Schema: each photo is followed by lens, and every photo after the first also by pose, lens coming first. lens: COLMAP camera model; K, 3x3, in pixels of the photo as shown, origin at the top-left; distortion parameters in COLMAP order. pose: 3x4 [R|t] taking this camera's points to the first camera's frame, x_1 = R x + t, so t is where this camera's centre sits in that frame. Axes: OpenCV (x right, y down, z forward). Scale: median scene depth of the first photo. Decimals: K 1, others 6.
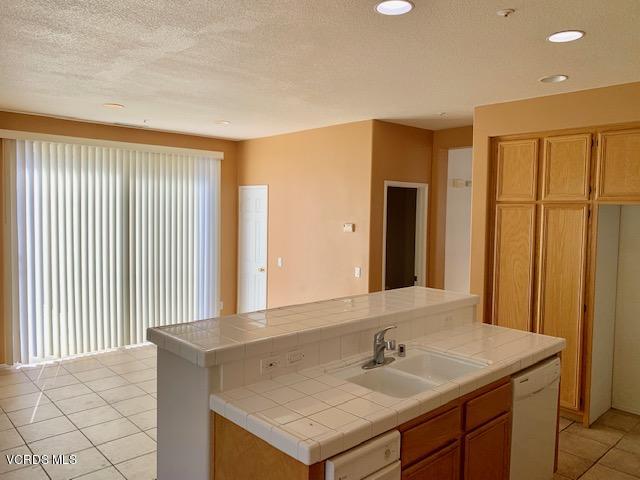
lens RADIAL K [[491.8, 0, 317.5], [0, 491.8, 236.8], [0, 0, 1]] dist [0.047745, -0.066982]
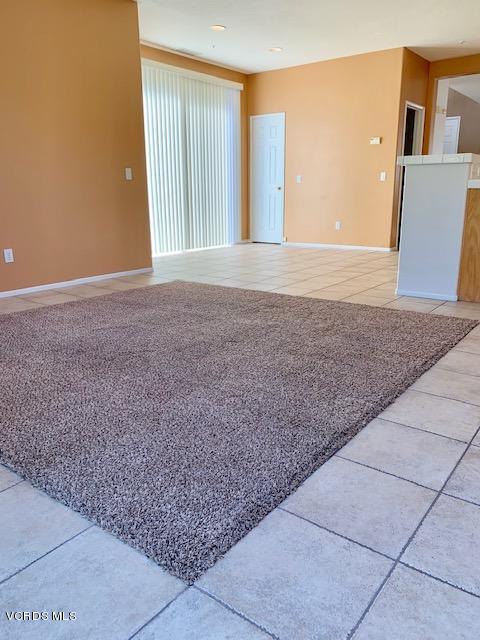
lens RADIAL K [[491.8, 0, 240.6], [0, 491.8, 316.8], [0, 0, 1]] dist [0.047745, -0.066982]
pose [[0.984552, -0.066821, 0.161841, -0.639491], [0.033986, 0.979667, 0.197731, 0.200791], [-0.171763, -0.189176, 0.966804, -0.324271]]
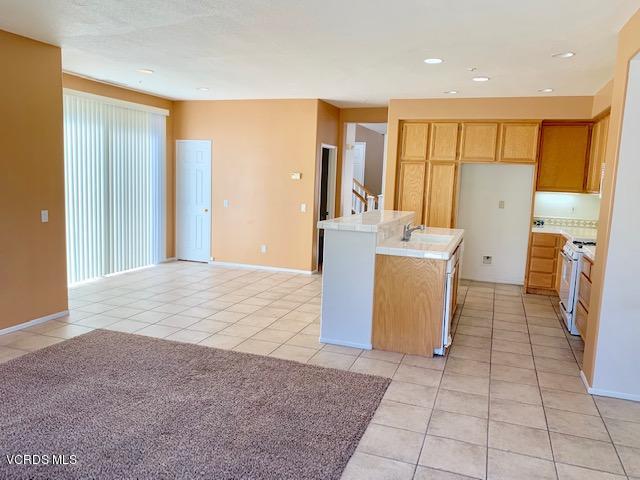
lens RADIAL K [[491.8, 0, 317.8], [0, 491.8, 240.0], [0, 0, 1]] dist [0.047745, -0.066982]
pose [[0.886843, -0.039401, 0.460387, -0.658463], [0.000014, 0.996360, 0.085243, 0.055060], [-0.462070, -0.075591, 0.883616, -0.341133]]
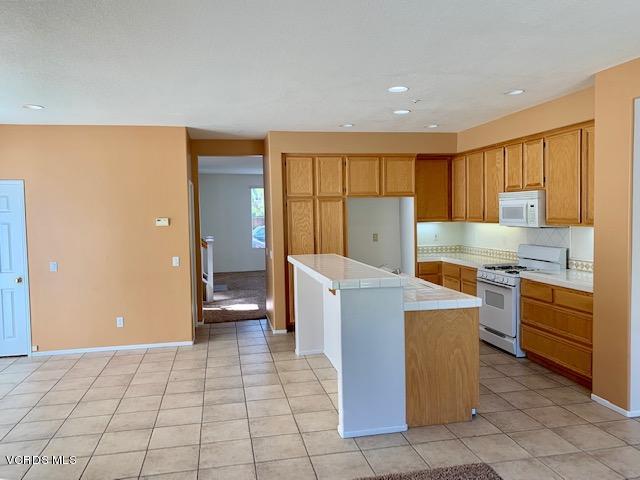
lens RADIAL K [[491.8, 0, 318.7], [0, 491.8, 239.6], [0, 0, 1]] dist [0.047745, -0.066982]
pose [[0.515115, -0.070703, 0.854200, -0.864588], [0.074065, 0.996536, 0.037820, 0.006059], [-0.853915, 0.043785, 0.518567, 0.167720]]
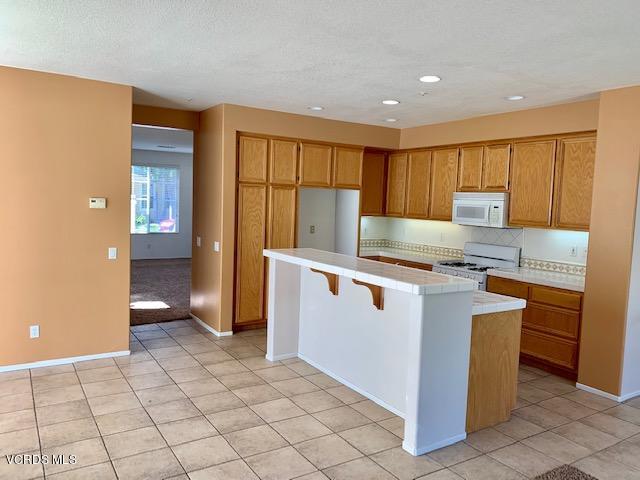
lens RADIAL K [[491.8, 0, 320.2], [0, 491.8, 240.9], [0, 0, 1]] dist [0.047745, -0.066982]
pose [[0.174379, -0.086926, 0.980834, -0.898781], [0.019937, 0.996203, 0.084744, -0.022259], [-0.984477, 0.004777, 0.175450, 0.572710]]
